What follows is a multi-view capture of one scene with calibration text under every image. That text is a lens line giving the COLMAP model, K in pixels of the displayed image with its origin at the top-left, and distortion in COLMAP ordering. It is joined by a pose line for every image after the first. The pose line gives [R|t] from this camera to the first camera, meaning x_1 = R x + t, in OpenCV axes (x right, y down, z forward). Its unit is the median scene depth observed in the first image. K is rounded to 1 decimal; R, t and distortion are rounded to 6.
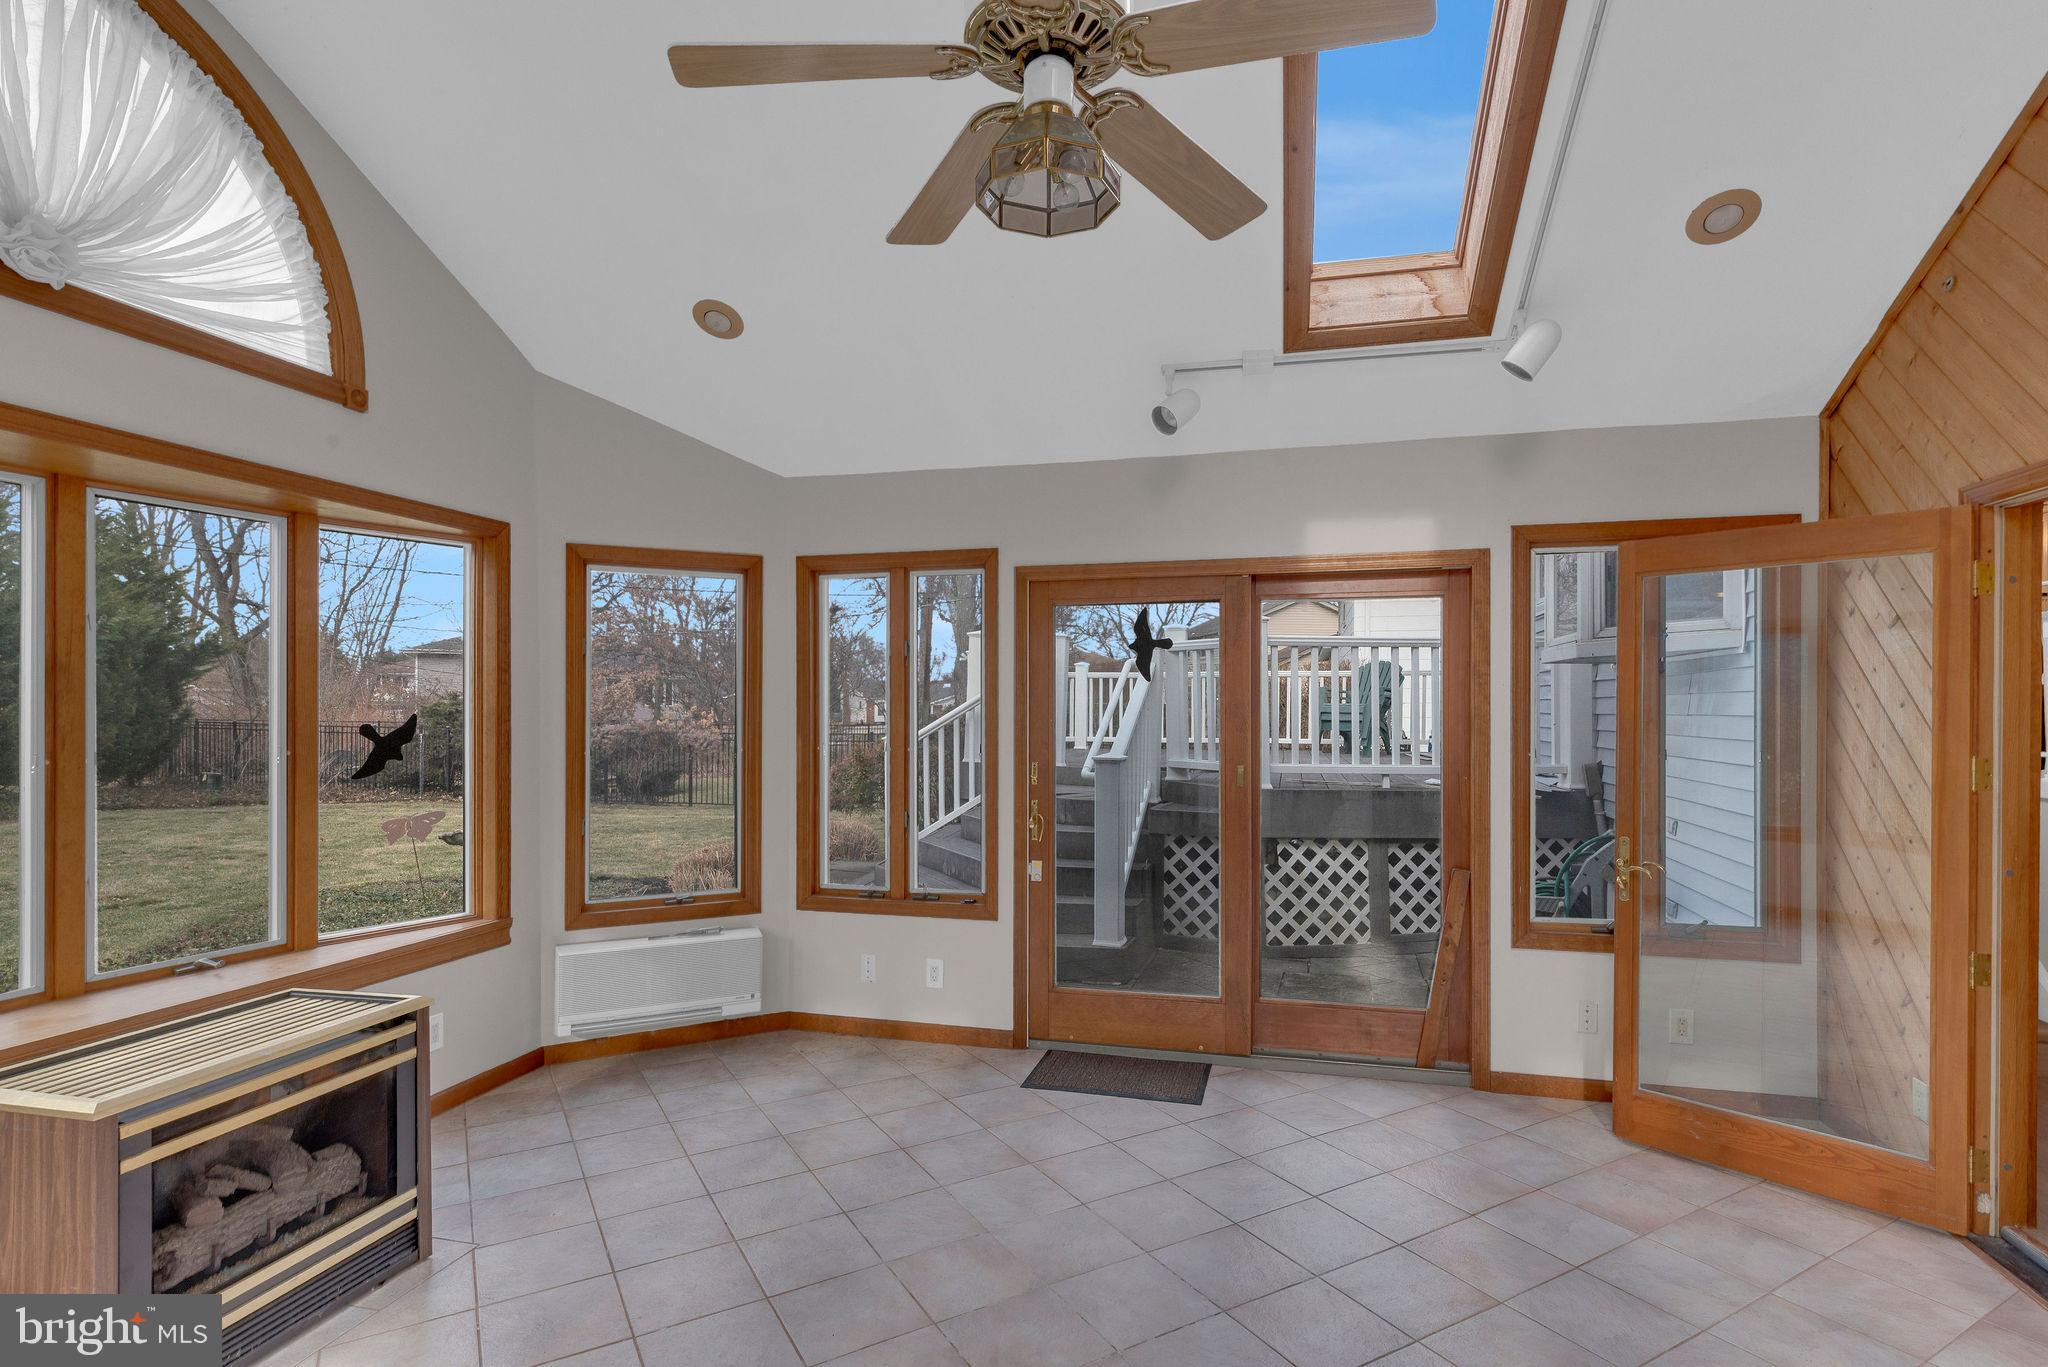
lens RADIAL K [[1026.2, 0, 1023.3], [0, 1026.2, 703.0], [0, 0, 1]] dist [0.001359, -0.000343]
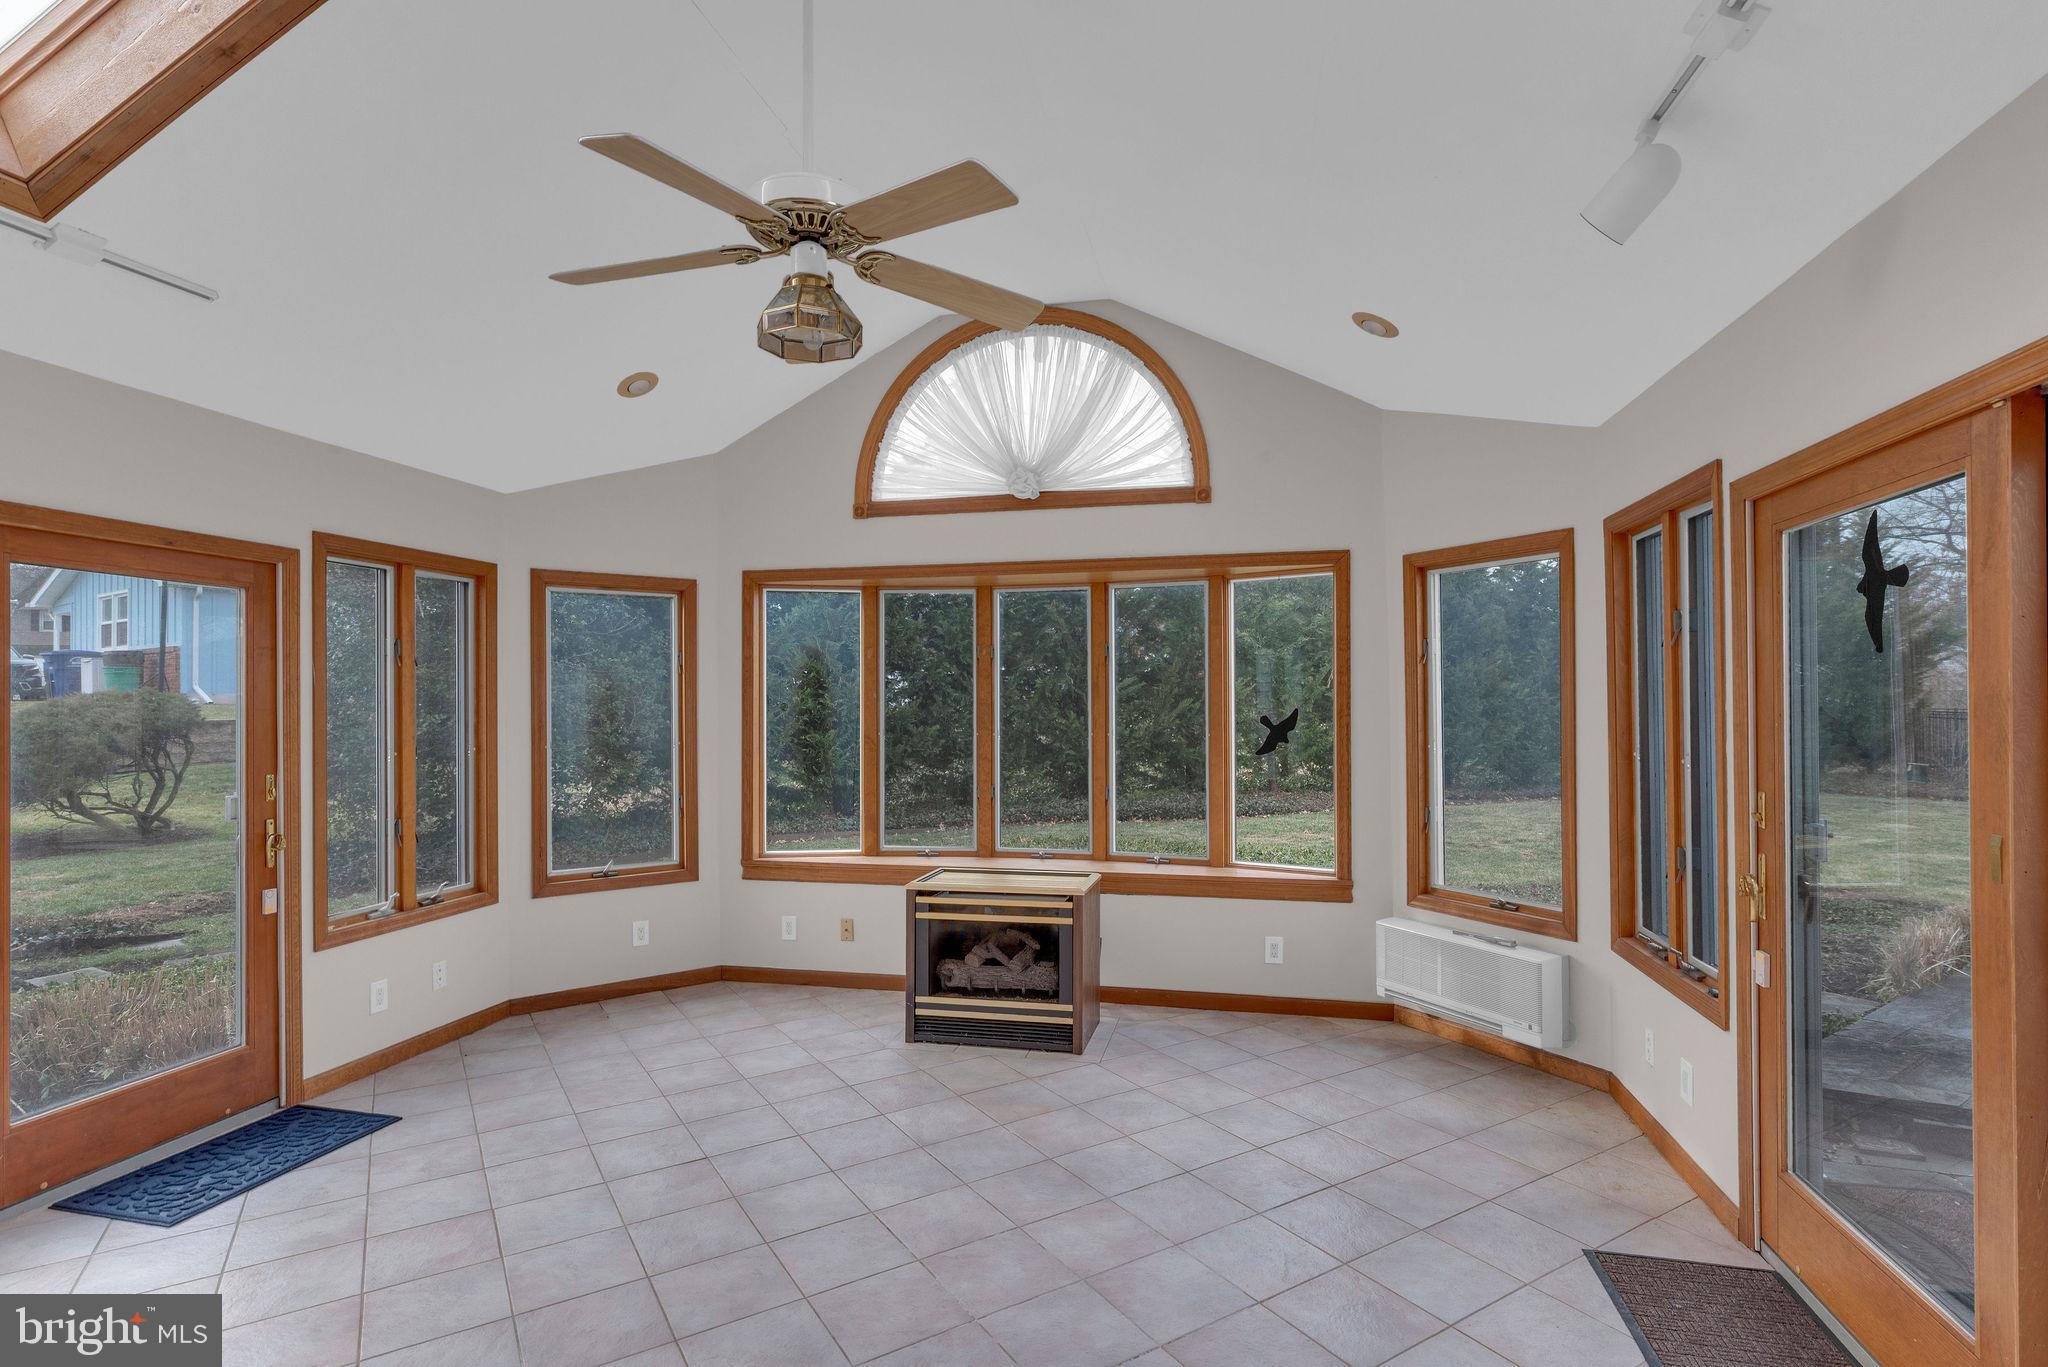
lens RADIAL K [[990.9, 0, 1030.2], [0, 990.9, 676.1], [0, 0, 1]] dist [0.002793, -0.000225]
pose [[0.044632, -0.027960, -0.998612, 0.656785], [0.011494, 0.999556, -0.027473, -0.000043], [0.998937, -0.010252, 0.044933, 0.594800]]
